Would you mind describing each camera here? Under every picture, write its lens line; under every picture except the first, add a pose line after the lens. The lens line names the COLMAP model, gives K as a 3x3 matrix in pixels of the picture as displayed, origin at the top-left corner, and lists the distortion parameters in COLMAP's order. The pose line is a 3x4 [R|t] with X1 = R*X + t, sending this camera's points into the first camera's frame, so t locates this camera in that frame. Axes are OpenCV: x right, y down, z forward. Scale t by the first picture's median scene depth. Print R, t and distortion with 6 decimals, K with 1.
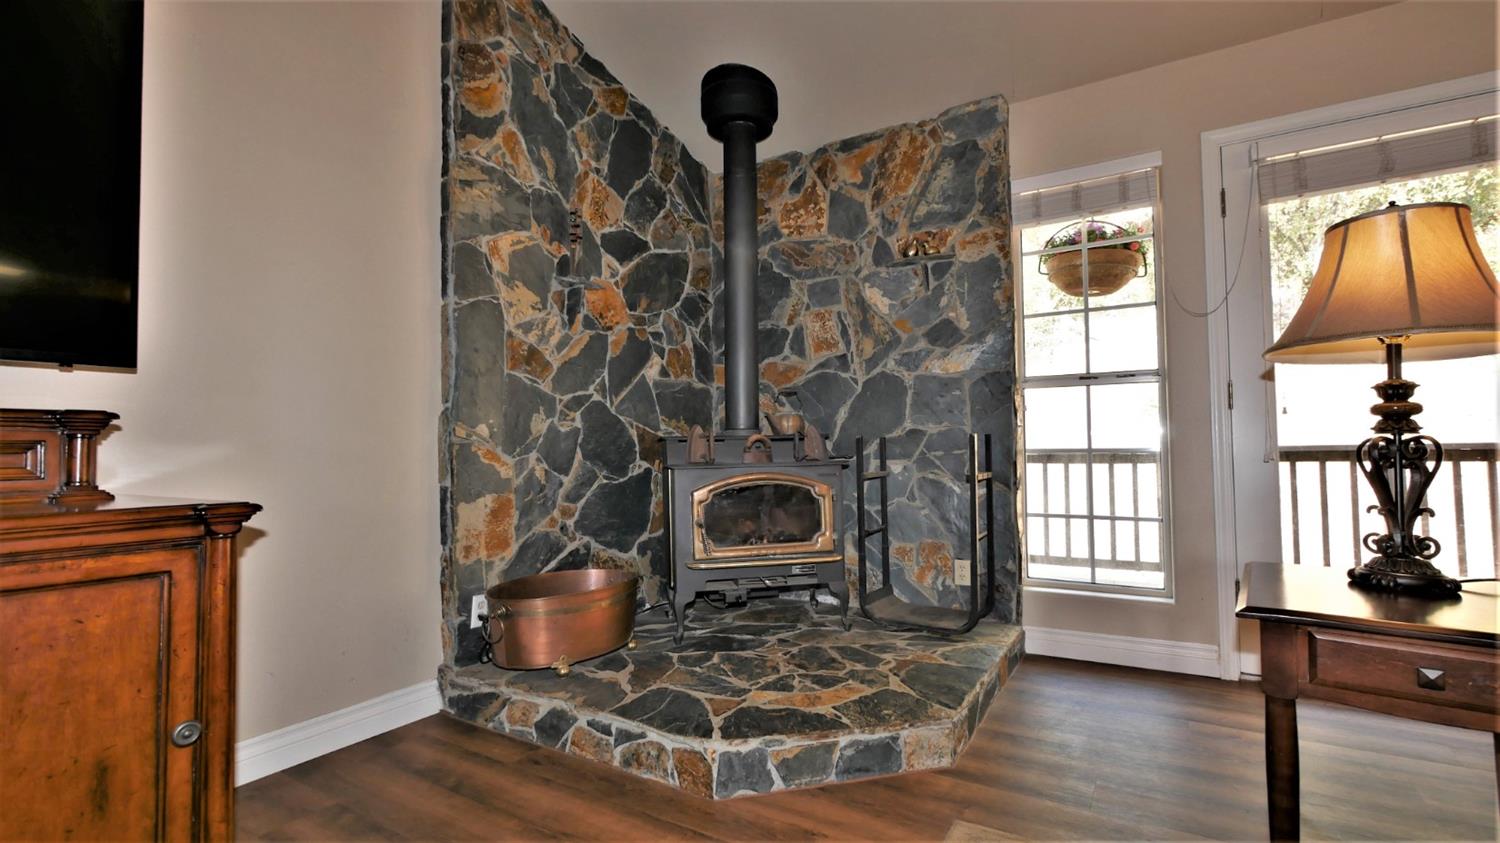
lens RADIAL K [[646.0, 0, 759.8], [0, 646.0, 424.2], [0, 0, 1]] dist [-0.006801, -0.000259]
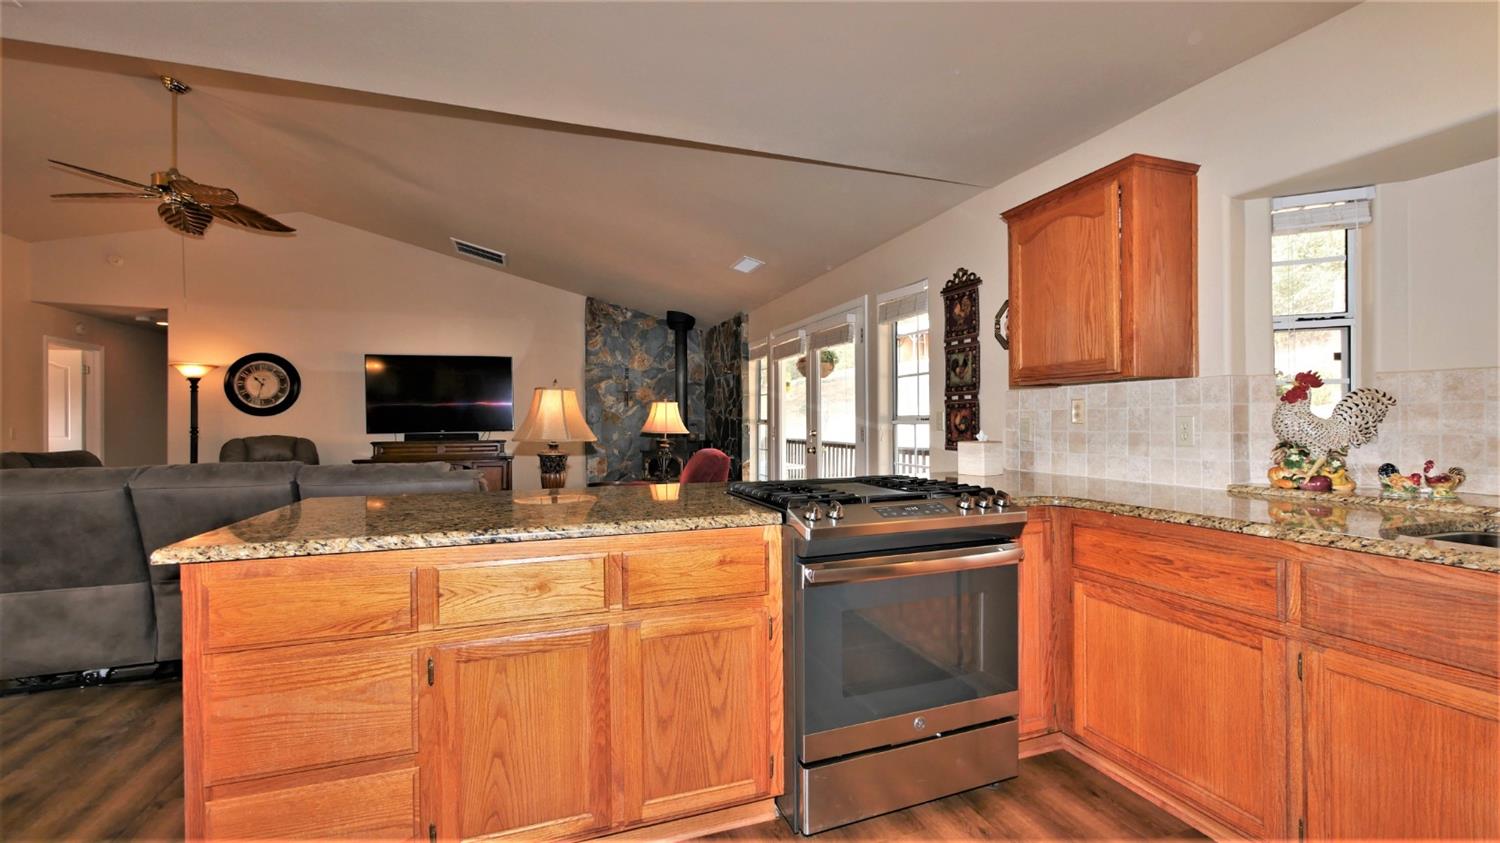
lens RADIAL K [[618.0, 0, 753.7], [0, 618.0, 419.2], [0, 0, 1]] dist [-0.006418, 0.000335]
pose [[0.778552, 0.003105, -0.627572, 2.047624], [0.024792, 0.999055, 0.035699, -0.171106], [0.627090, -0.043352, 0.777740, -0.948930]]
